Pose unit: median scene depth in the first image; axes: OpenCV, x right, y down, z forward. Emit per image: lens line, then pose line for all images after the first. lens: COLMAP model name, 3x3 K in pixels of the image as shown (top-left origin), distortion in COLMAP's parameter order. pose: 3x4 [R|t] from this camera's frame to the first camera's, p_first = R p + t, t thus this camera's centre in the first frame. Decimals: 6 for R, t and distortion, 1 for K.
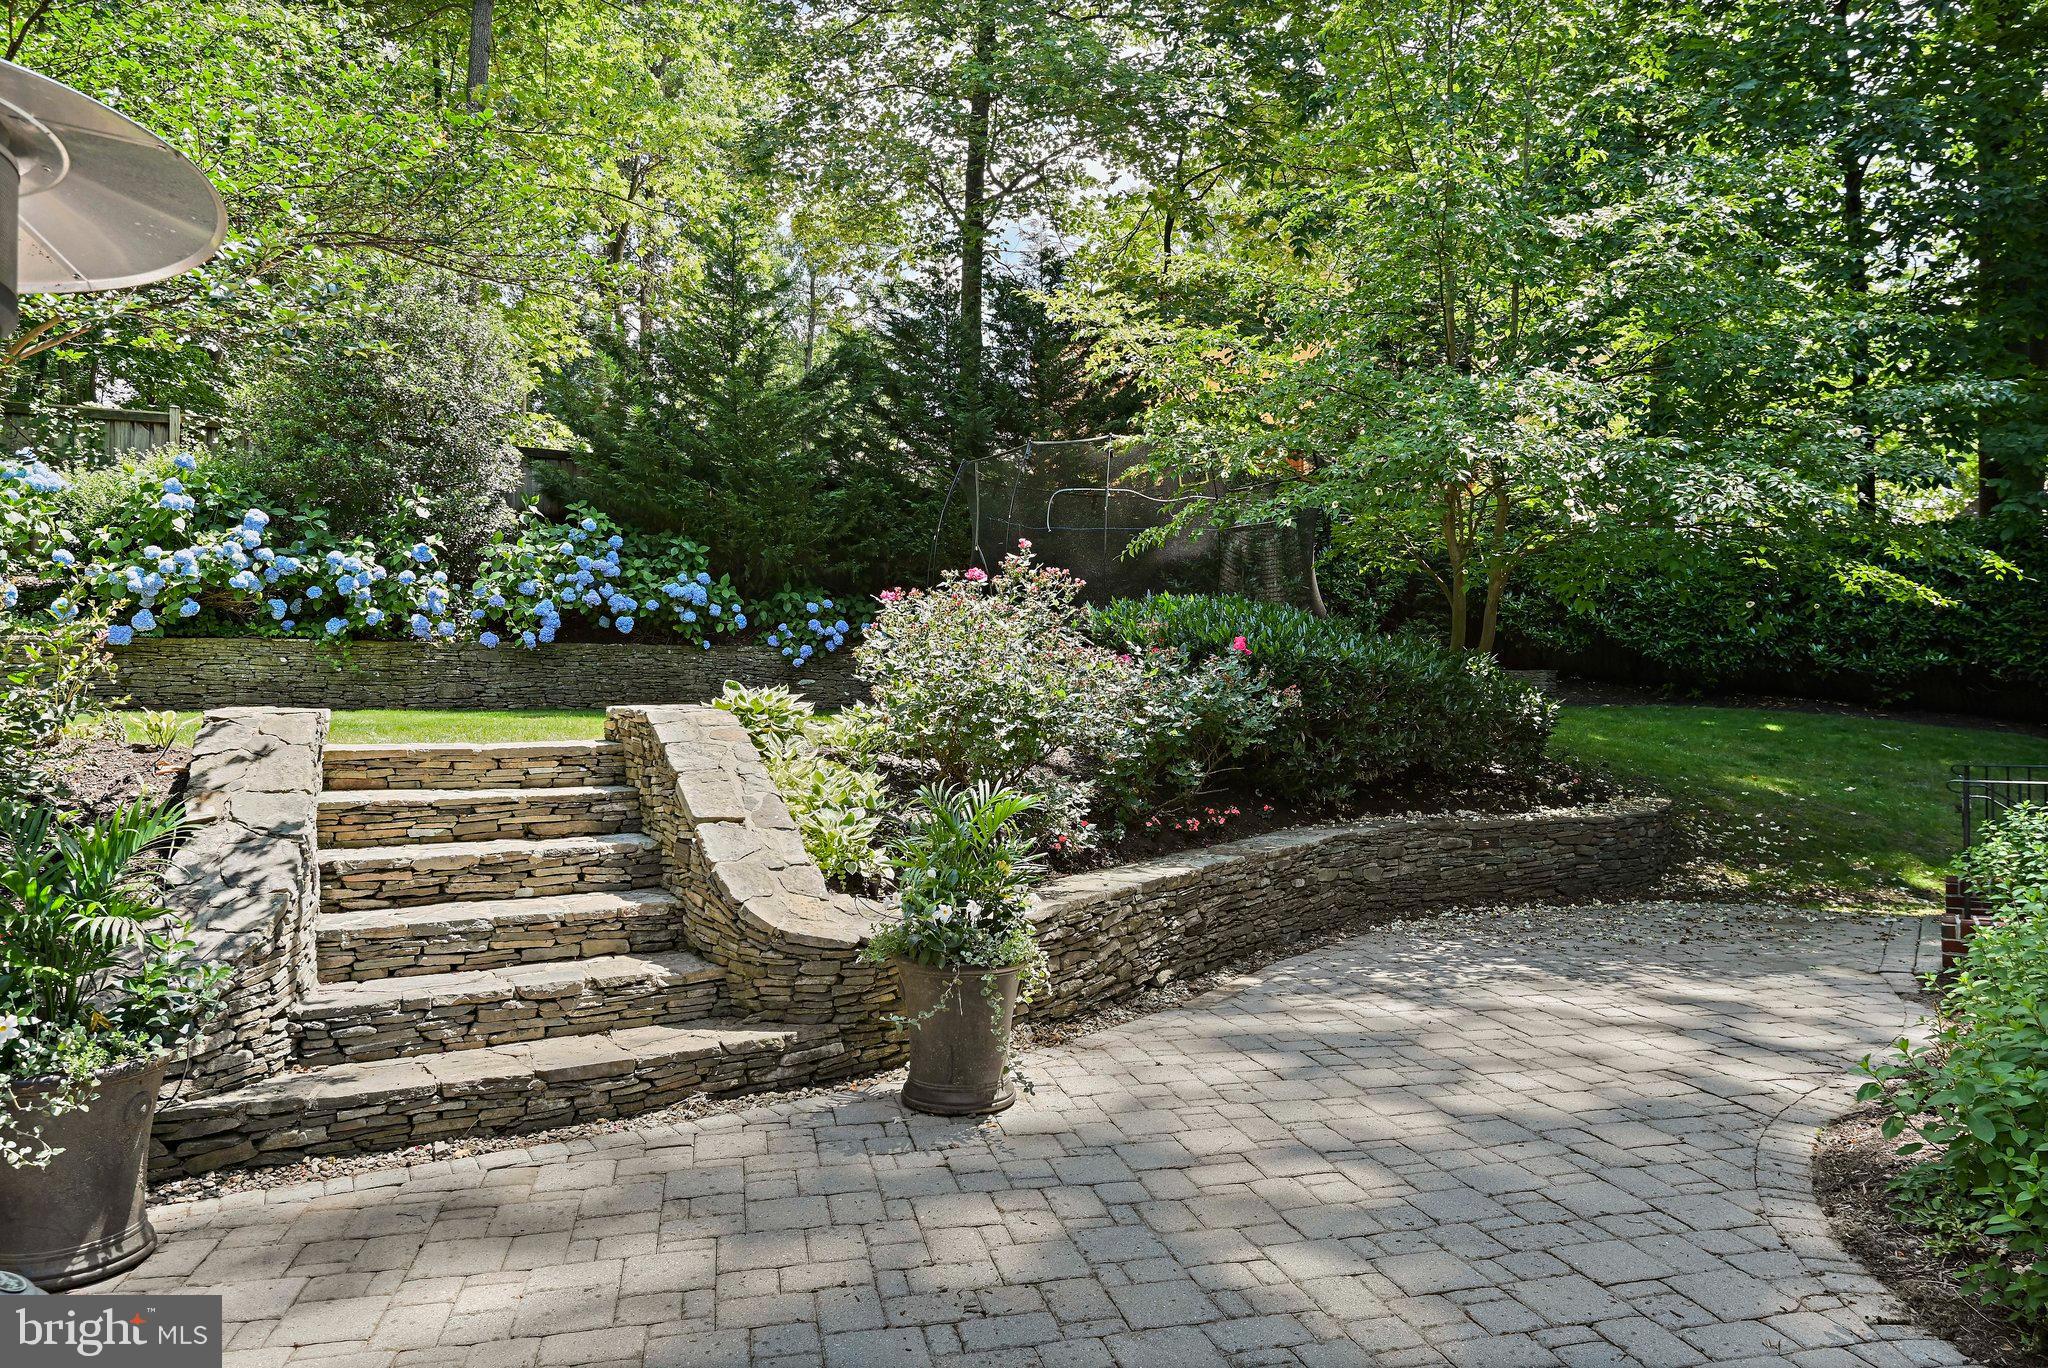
lens RADIAL K [[1309.2, 0, 1015.1], [0, 1309.2, 687.4], [0, 0, 1]] dist [-0.020027, -0.002151]
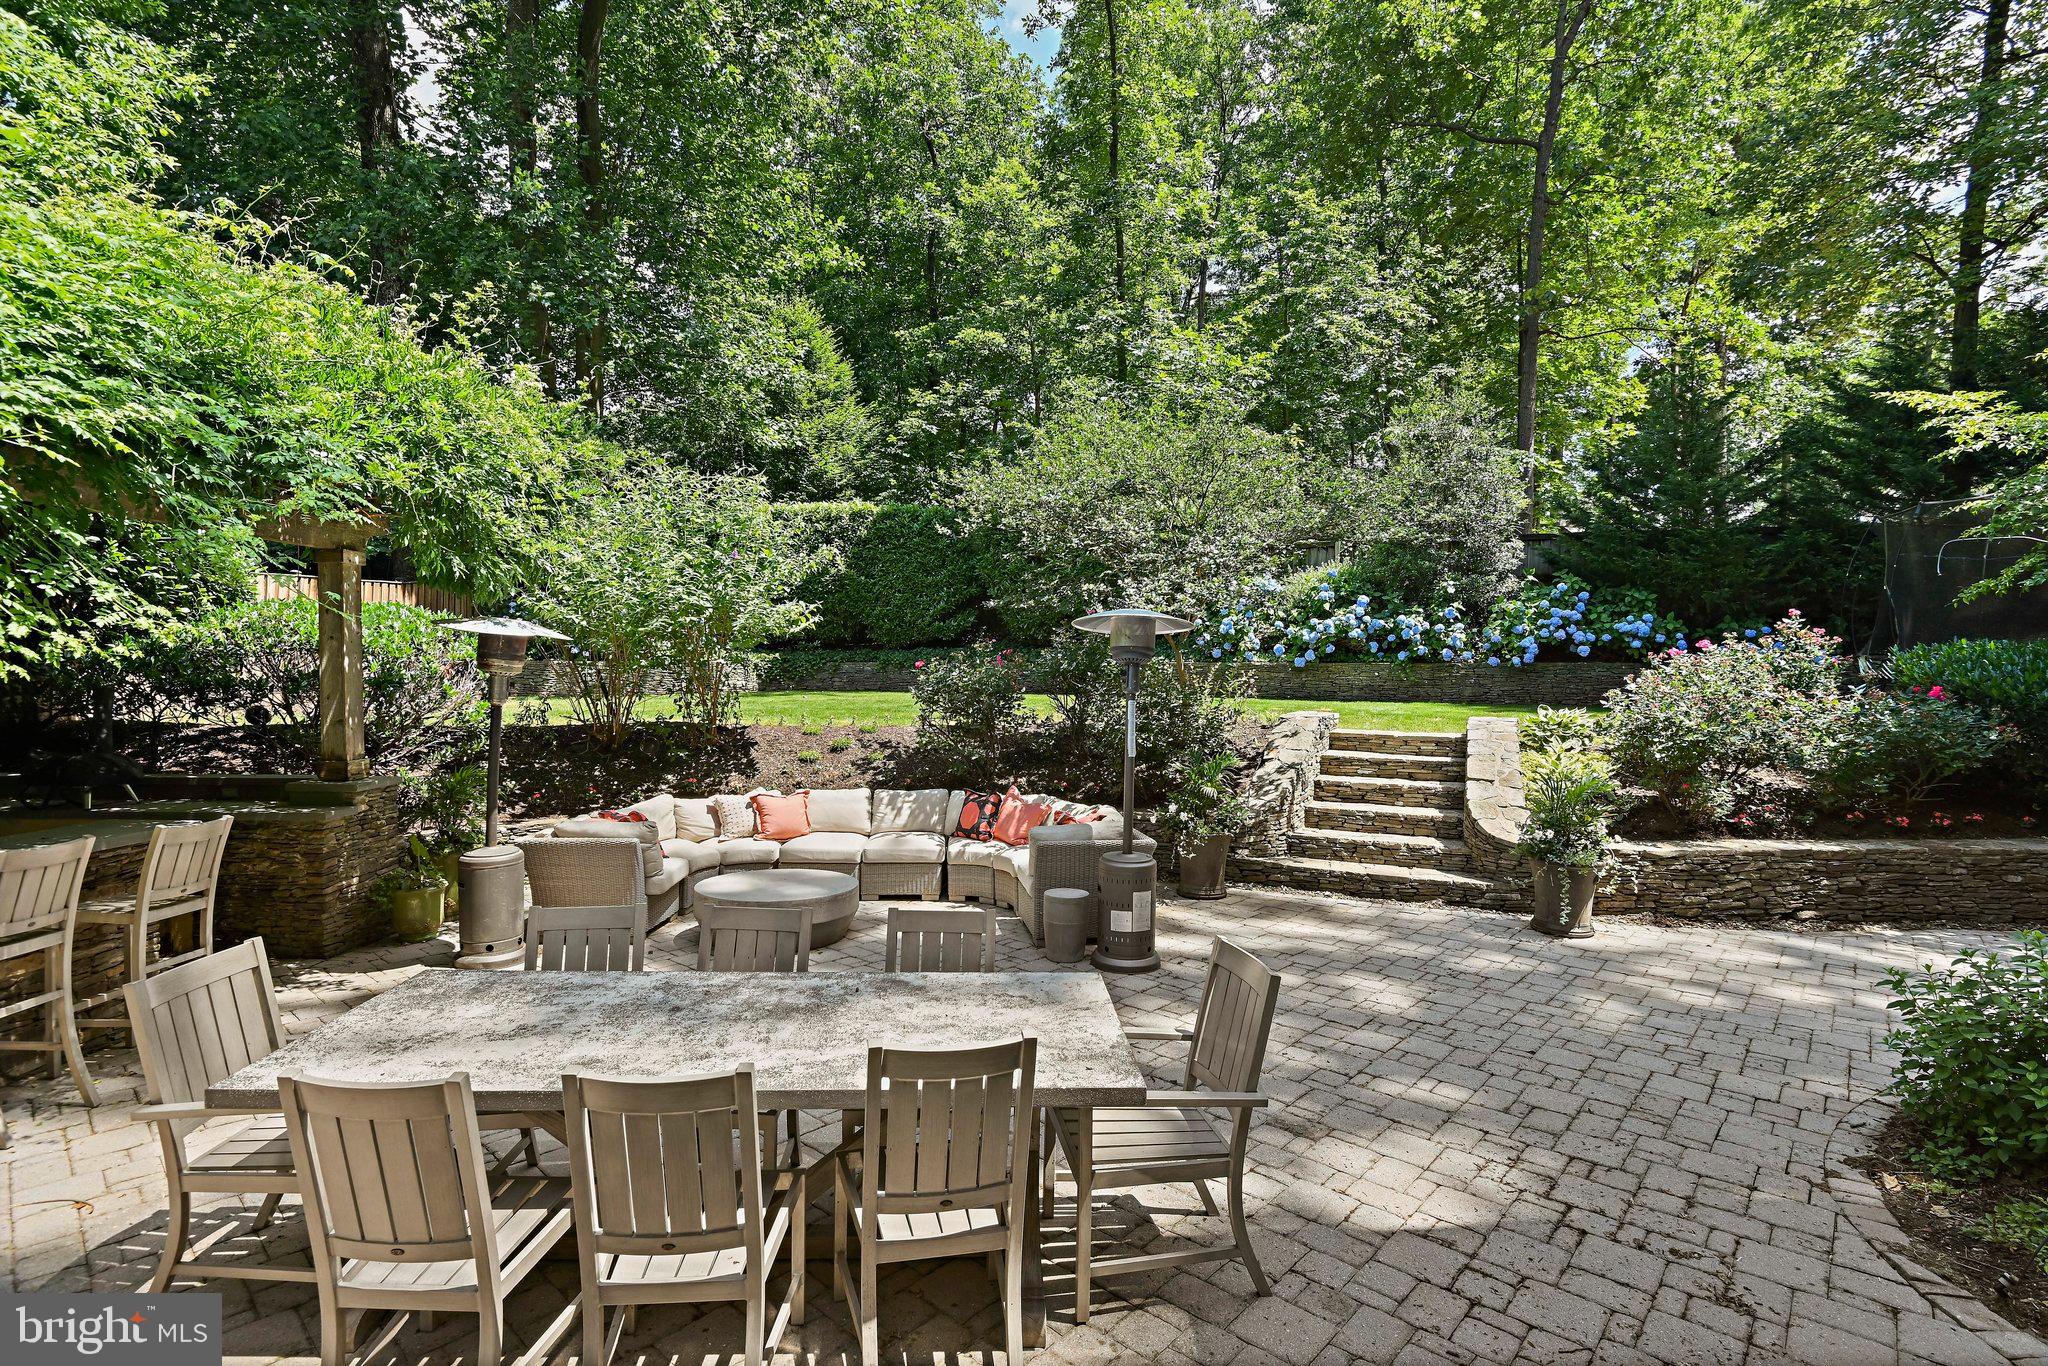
lens RADIAL K [[952.7, 0, 1031.8], [0, 952.7, 671.8], [0, 0, 1]] dist [-0.011097, -0.001044]
pose [[0.580050, 0.014253, -0.814456, 0.295868], [-0.006100, 0.999895, 0.013154, -0.042870], [0.814558, -0.002662, 0.580076, -0.226514]]
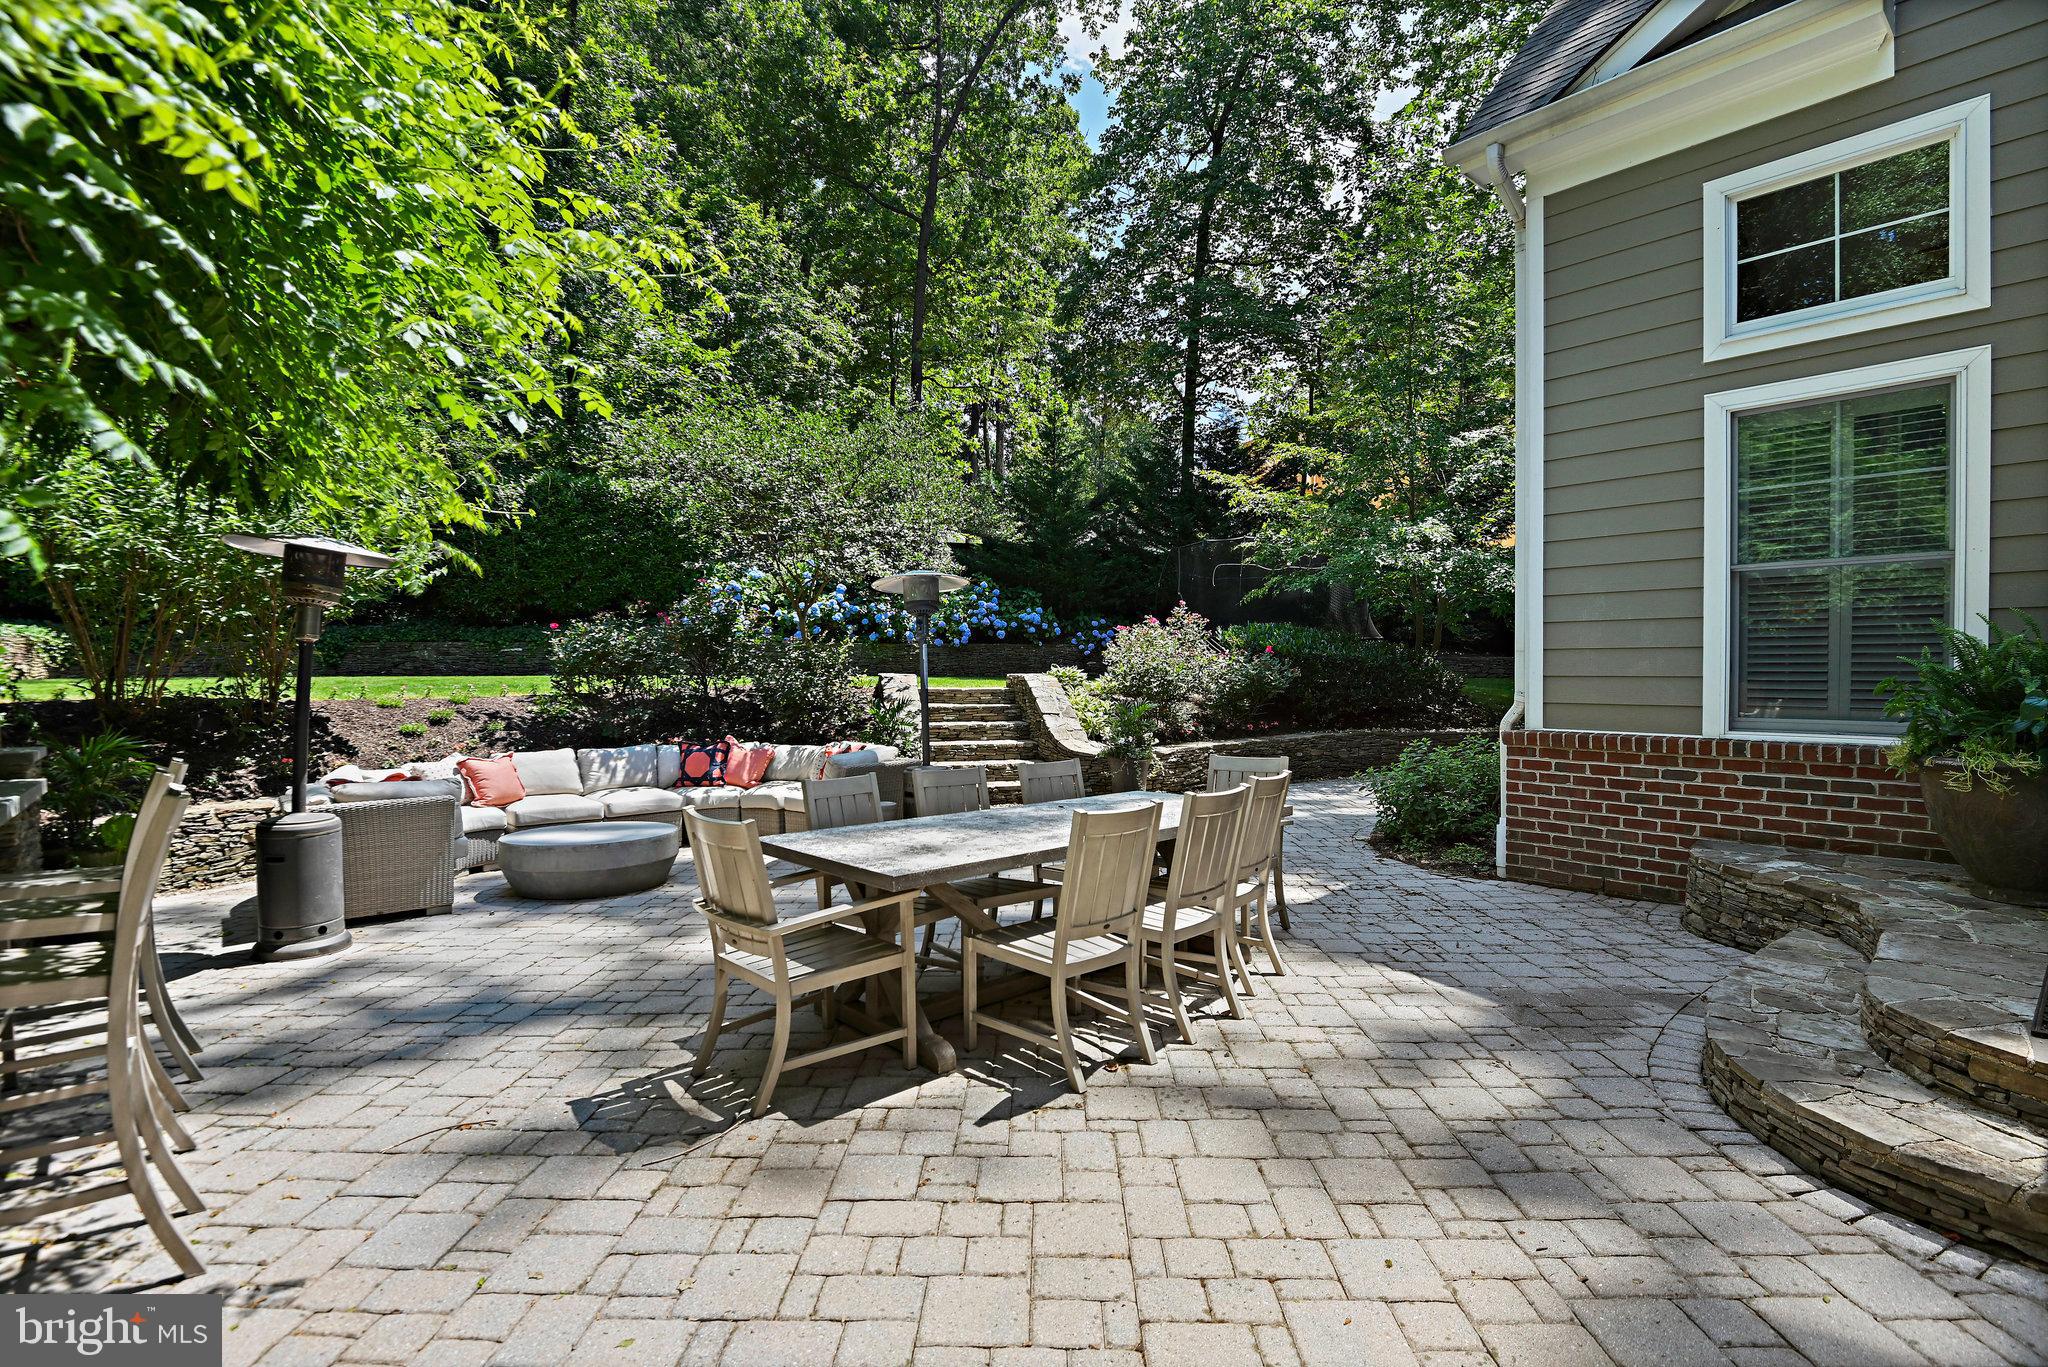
lens RADIAL K [[952.7, 0, 1019.1], [0, 952.7, 680.9], [0, 0, 1]] dist [-0.011097, -0.001044]
pose [[0.970007, 0.008560, -0.242927, 0.107318], [-0.004178, 0.999819, 0.018545, -0.004515], [0.243042, -0.016974, 0.969867, -0.525372]]
